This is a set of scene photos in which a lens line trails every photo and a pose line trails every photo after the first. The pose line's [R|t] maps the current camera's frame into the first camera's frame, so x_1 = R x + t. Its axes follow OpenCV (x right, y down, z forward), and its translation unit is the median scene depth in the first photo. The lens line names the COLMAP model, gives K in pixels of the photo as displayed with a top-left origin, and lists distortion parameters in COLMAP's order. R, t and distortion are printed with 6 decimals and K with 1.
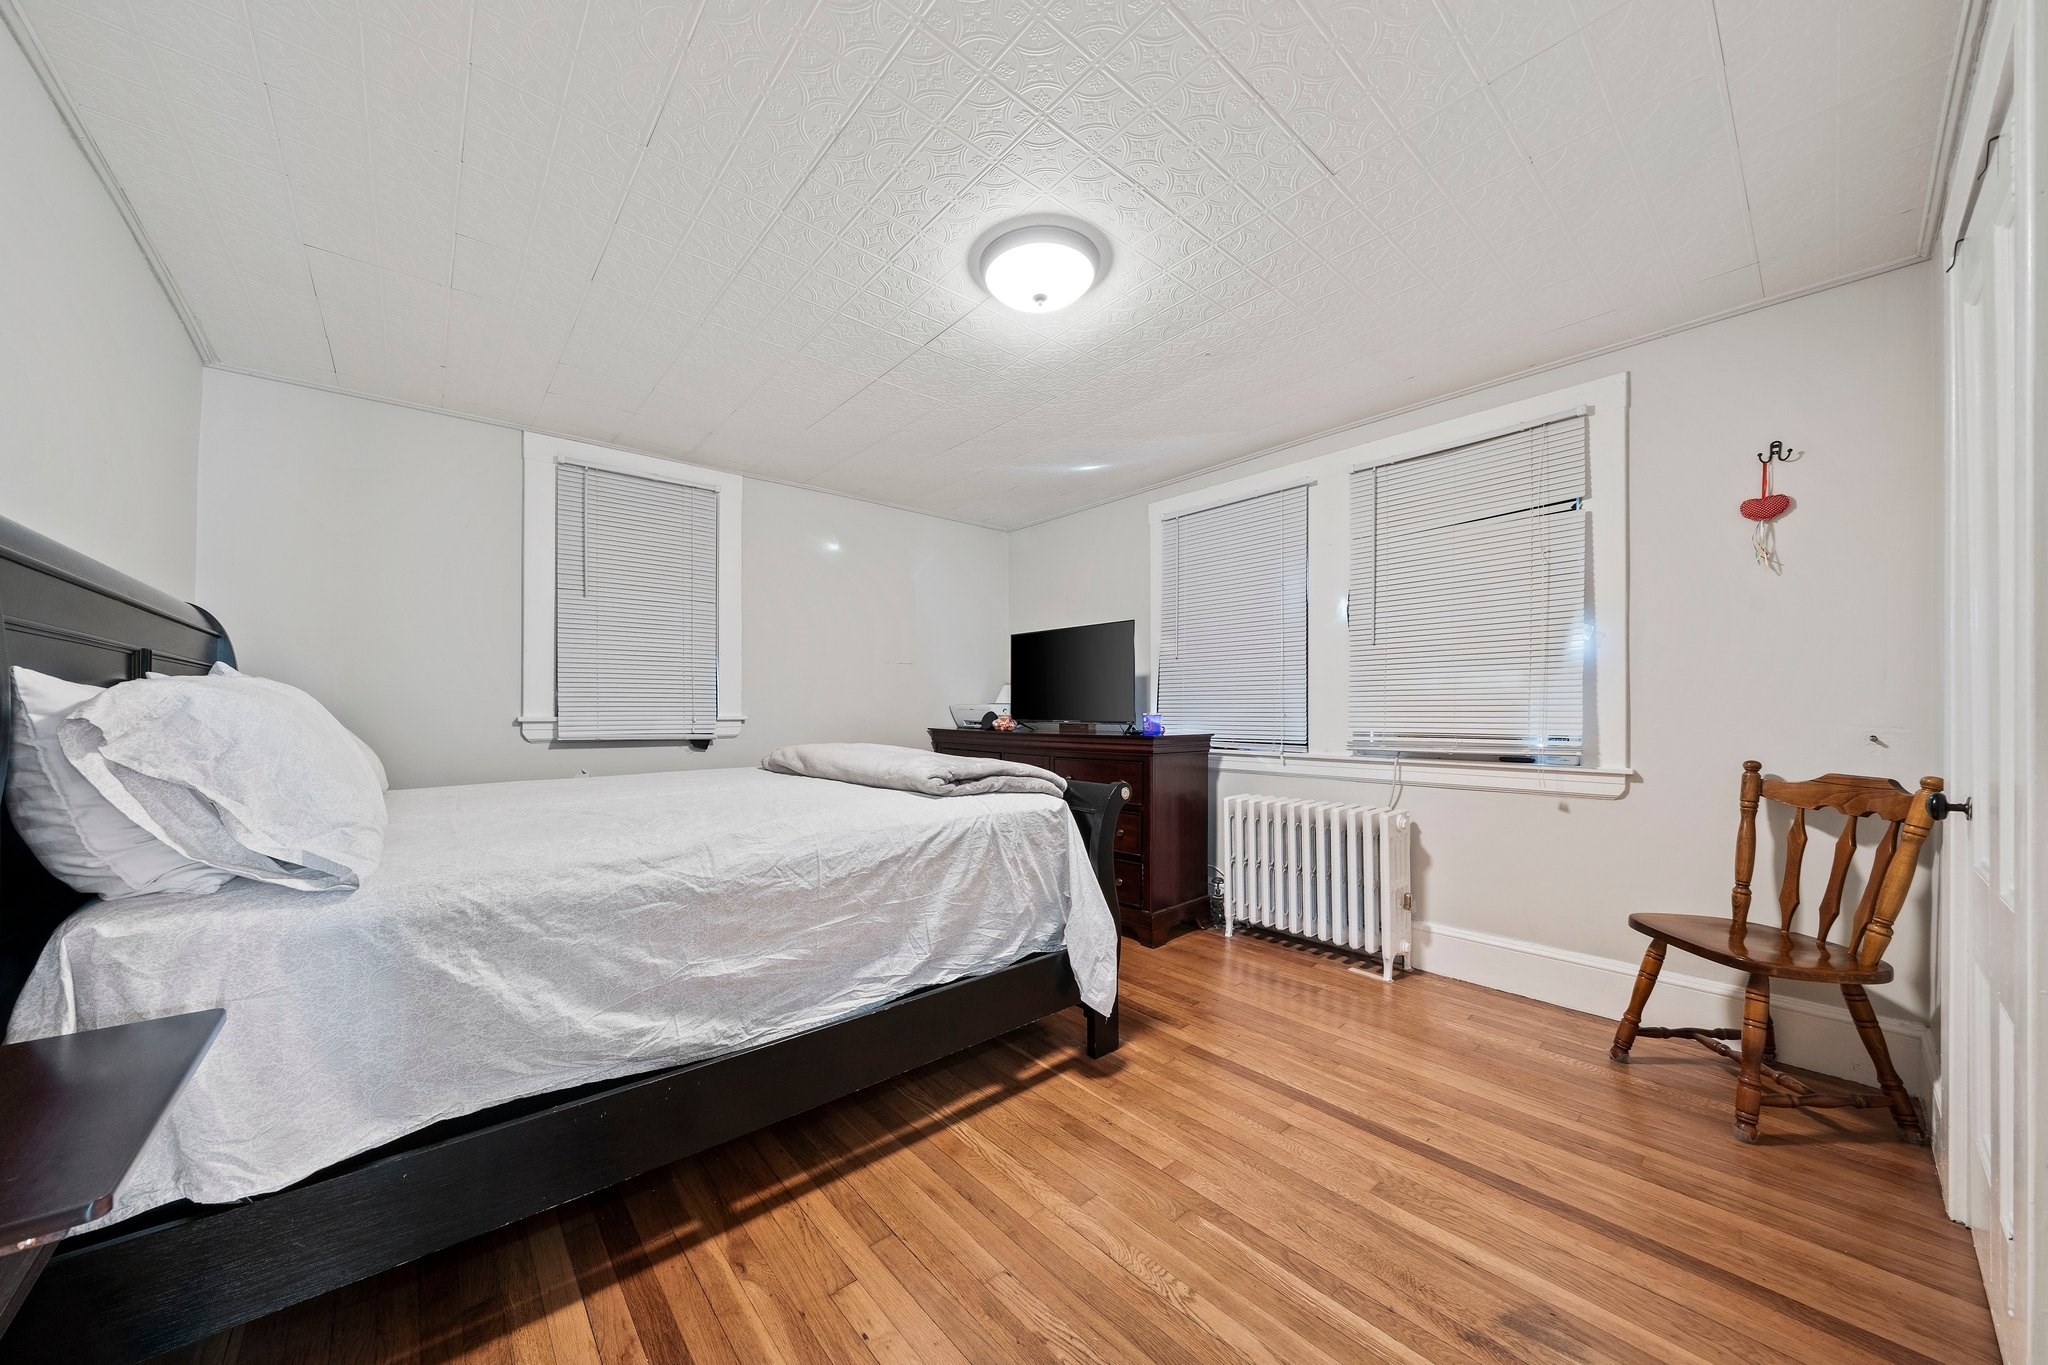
lens RADIAL K [[711.0, 0, 1012.6], [0, 711.0, 702.4], [0, 0, 1]] dist [-0.009944, 0.000117]
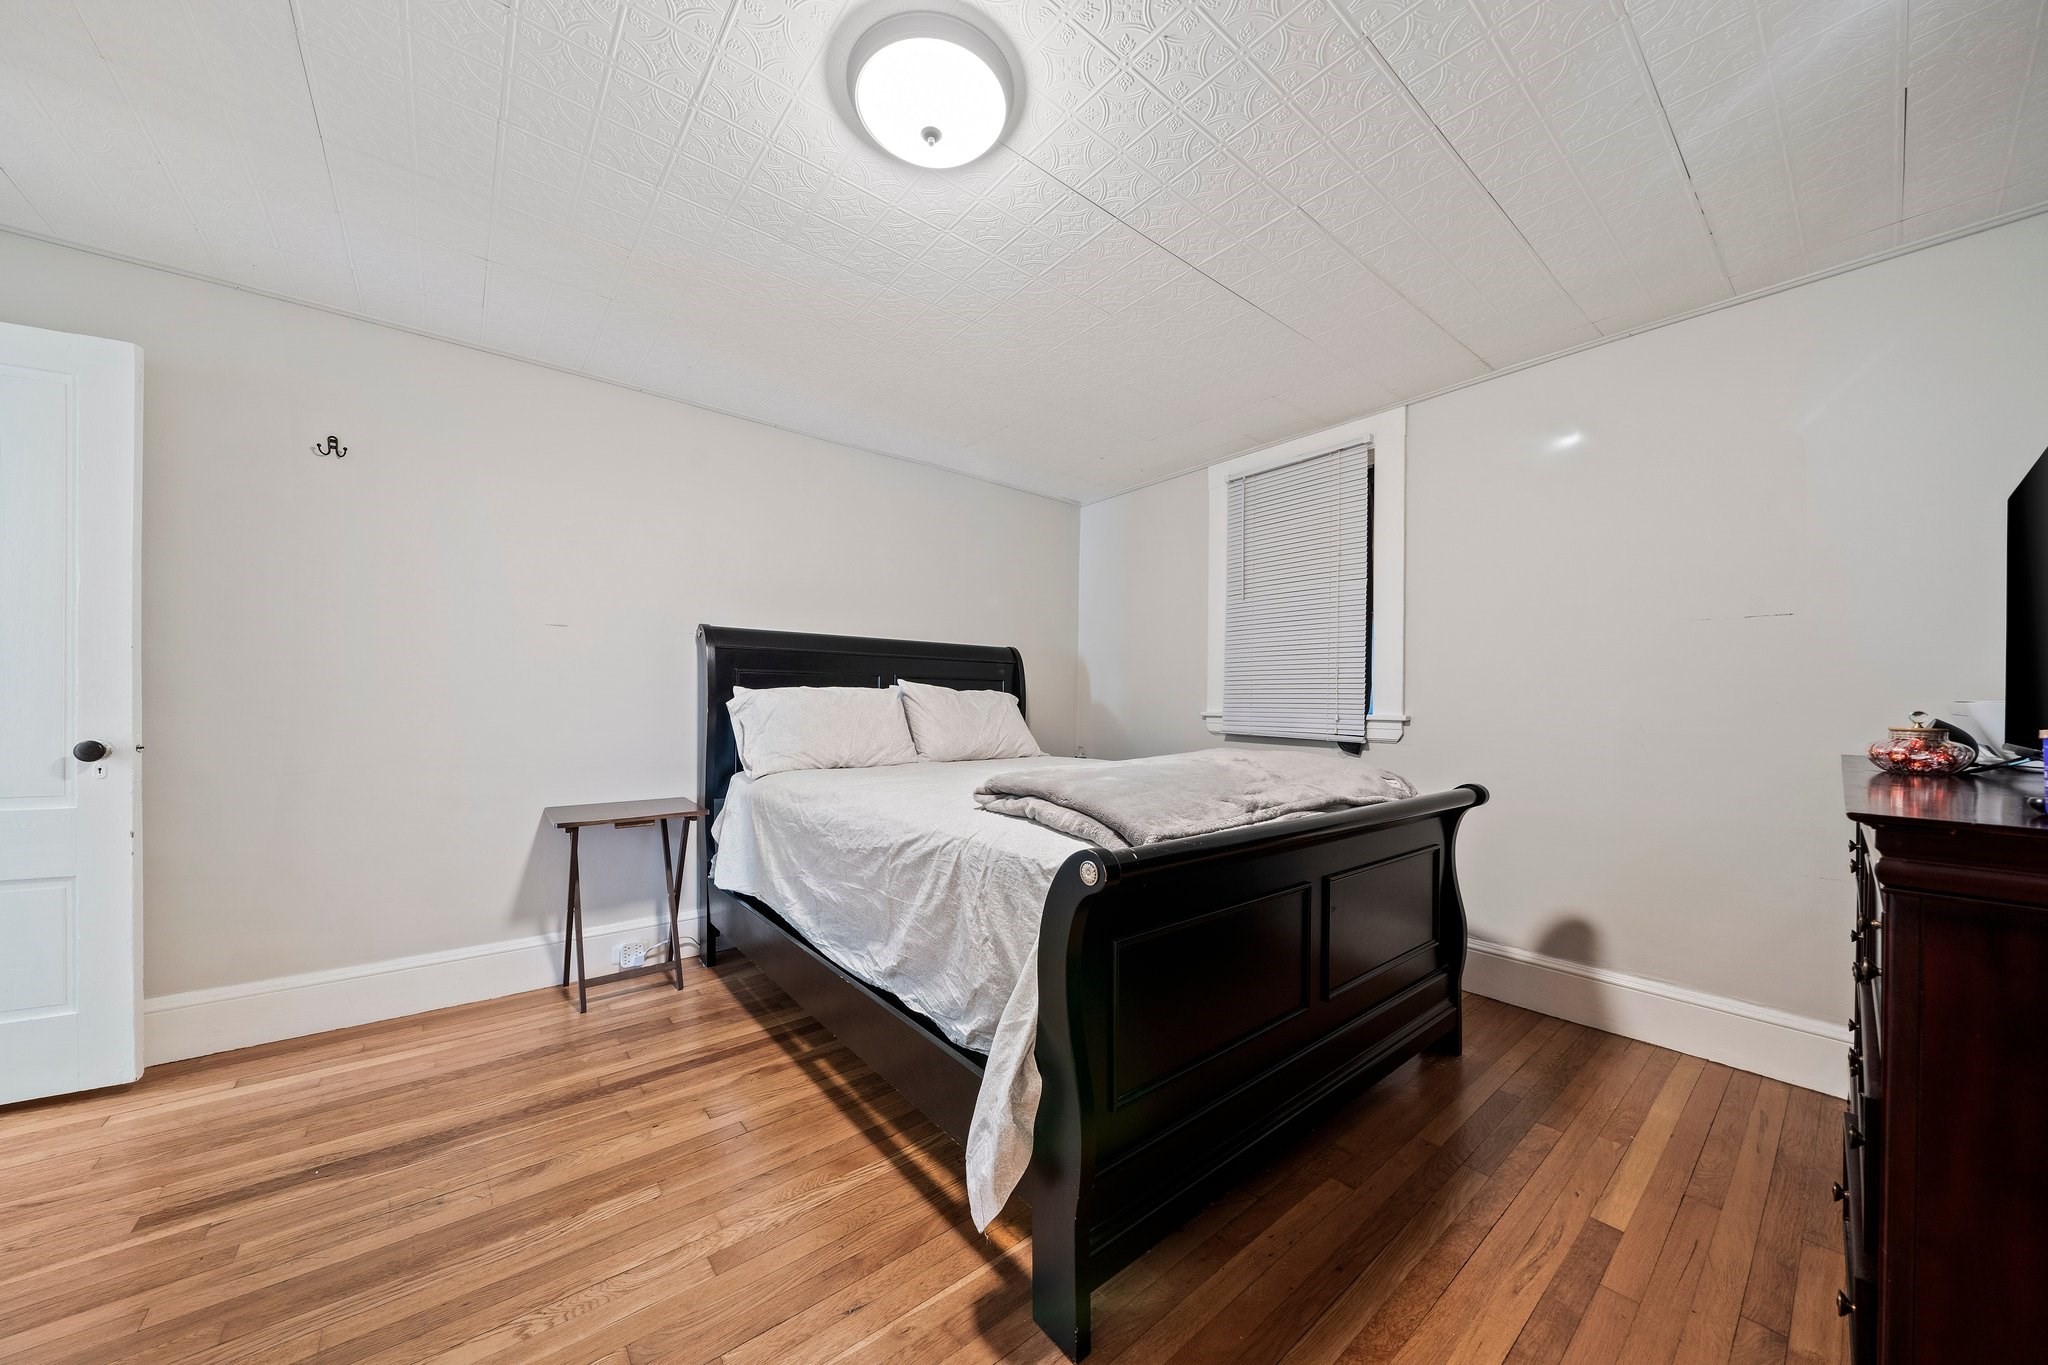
lens RADIAL K [[711.0, 0, 1012.6], [0, 711.0, 702.4], [0, 0, 1]] dist [-0.009944, 0.000117]
pose [[-0.045625, -0.000845, -0.998958, 0.795873], [-0.001153, 0.999999, -0.000793, 0.010485], [0.998958, 0.001115, -0.045626, 1.172903]]
